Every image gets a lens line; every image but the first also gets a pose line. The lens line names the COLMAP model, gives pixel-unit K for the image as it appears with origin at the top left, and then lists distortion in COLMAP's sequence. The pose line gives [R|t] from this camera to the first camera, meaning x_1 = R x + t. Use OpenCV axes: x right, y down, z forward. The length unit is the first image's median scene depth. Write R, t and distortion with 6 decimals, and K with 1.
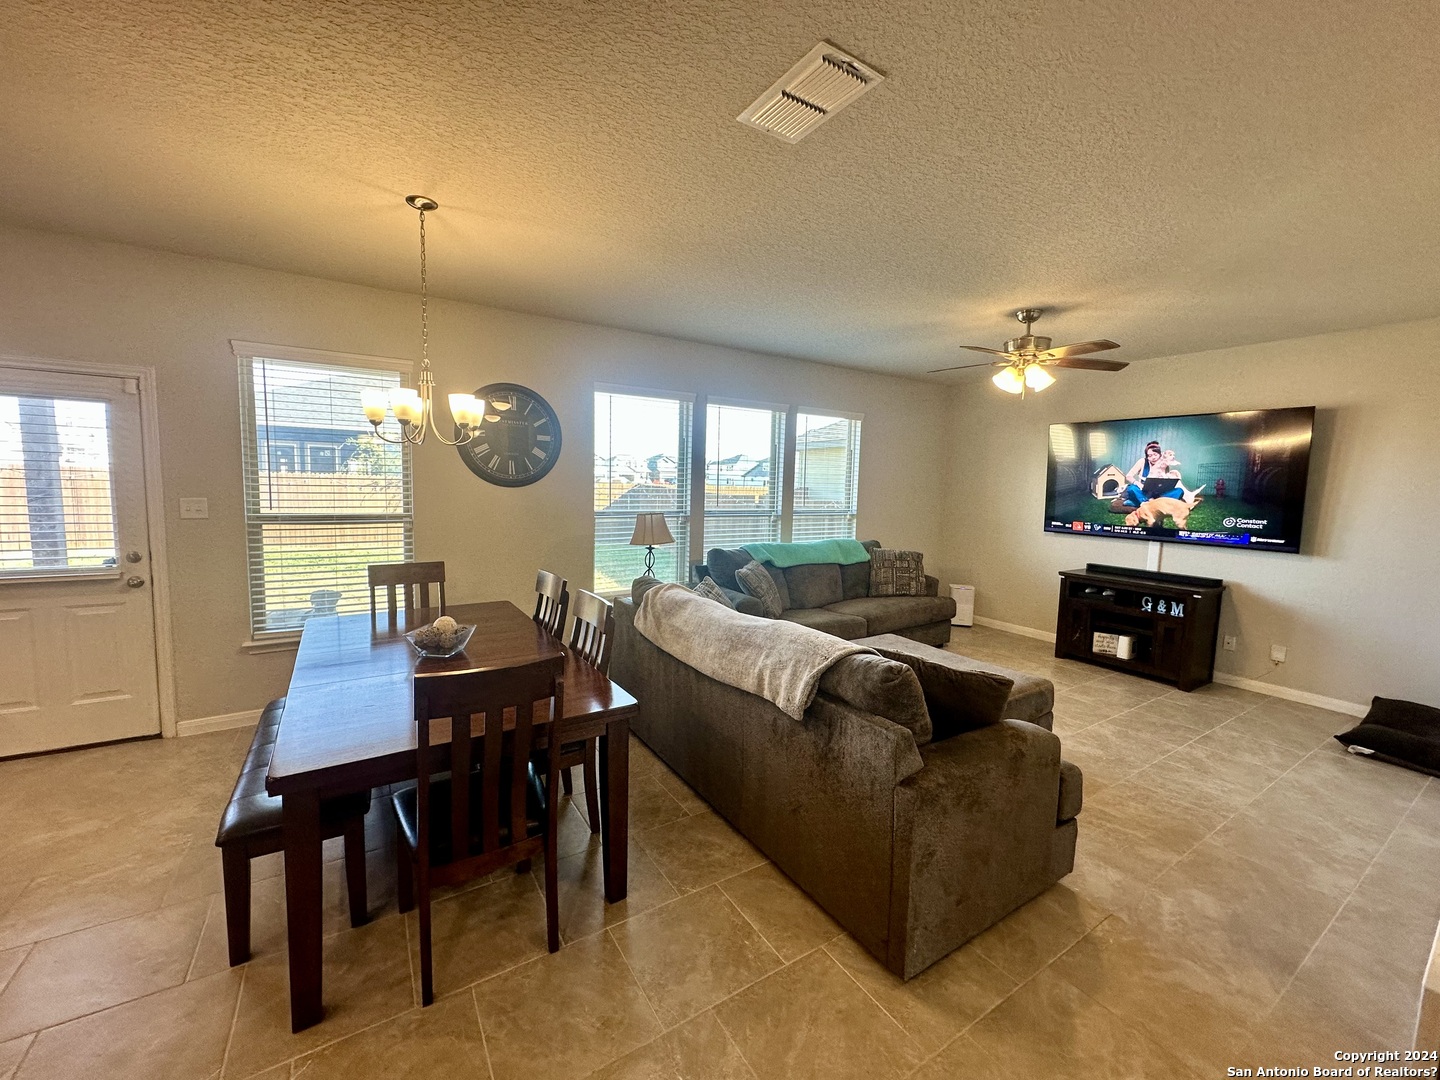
lens RADIAL K [[573.7, 0, 718.7], [0, 573.7, 538.1], [0, 0, 1]] dist [-0.001453, 0.000706]
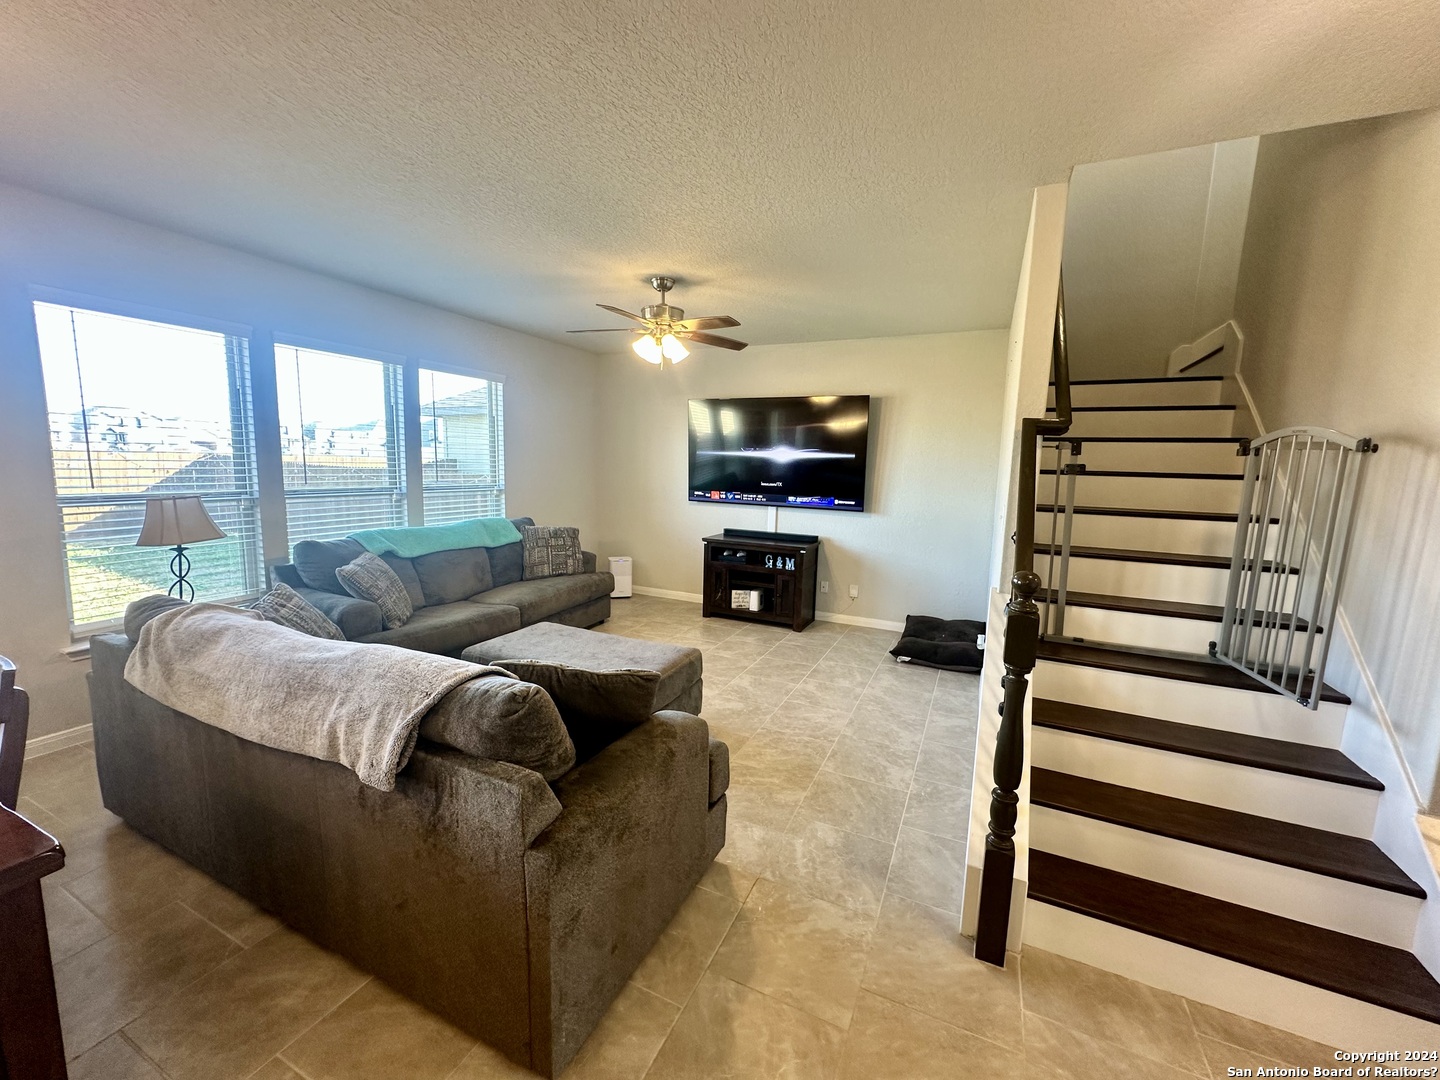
lens RADIAL K [[573.7, 0, 719.7], [0, 573.7, 538.4], [0, 0, 1]] dist [-0.001453, 0.000706]
pose [[0.844021, -0.072163, 0.531434, 0.082877], [0.045905, 0.996990, 0.062475, -0.011013], [-0.534342, -0.028335, 0.844793, 0.124398]]
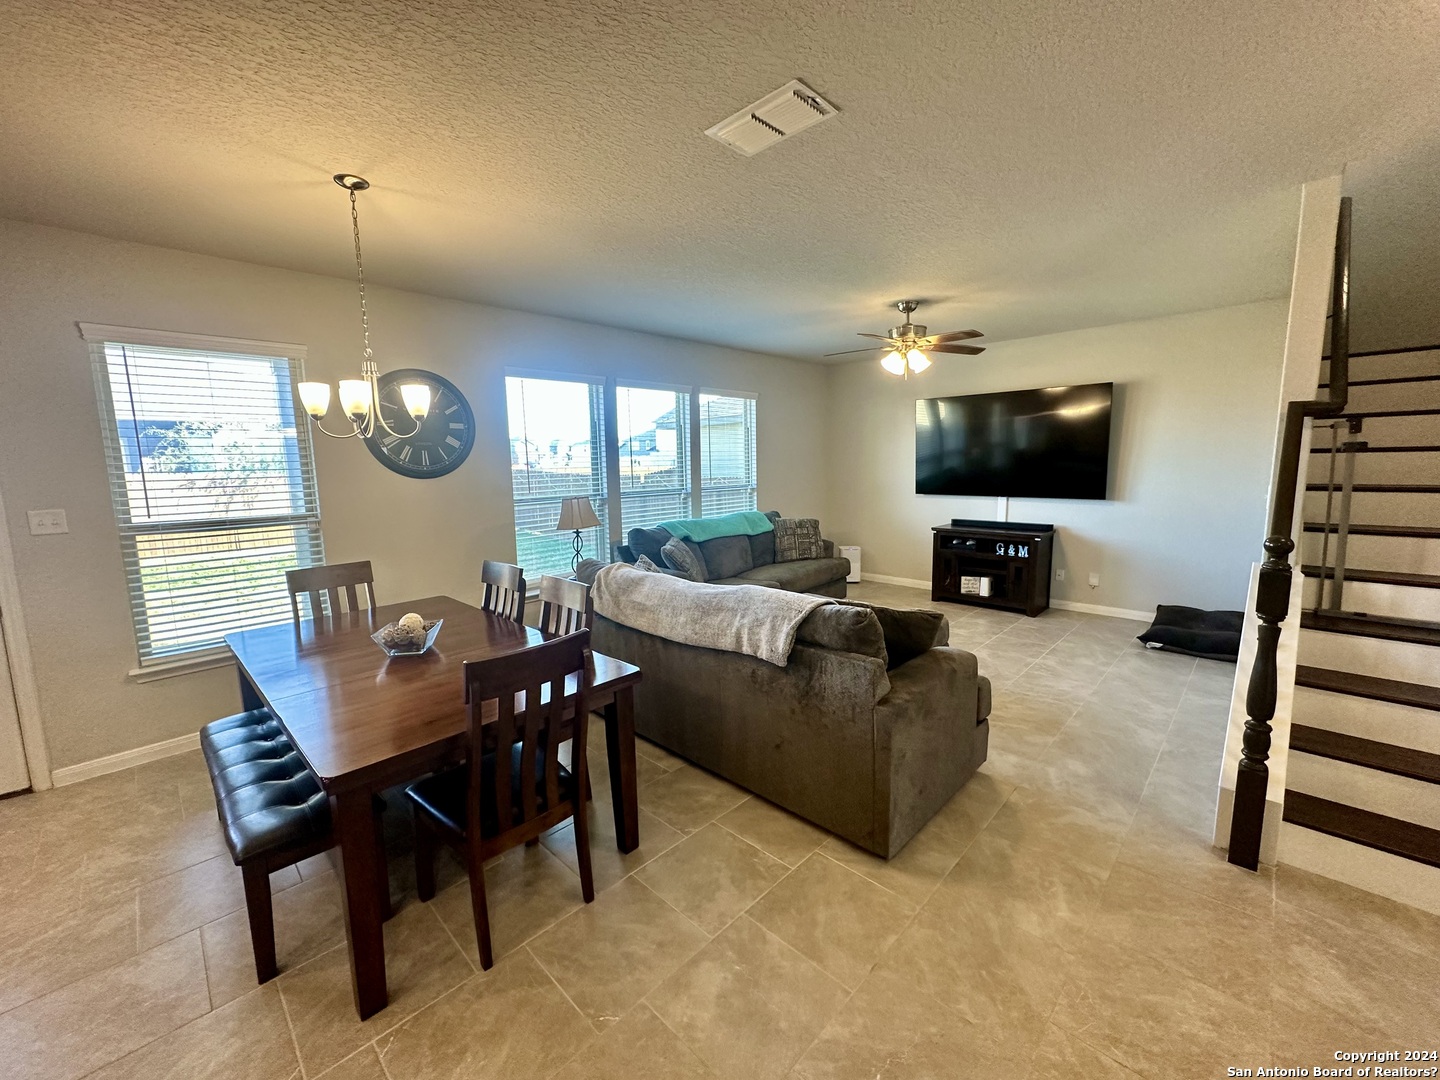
lens RADIAL K [[573.7, 0, 719.2], [0, 573.7, 537.9], [0, 0, 1]] dist [-0.001453, 0.000706]
pose [[0.971950, -0.073700, 0.223344, -0.142837], [0.065415, 0.996875, 0.044281, -0.000975], [-0.225909, -0.028429, 0.973733, -0.058813]]
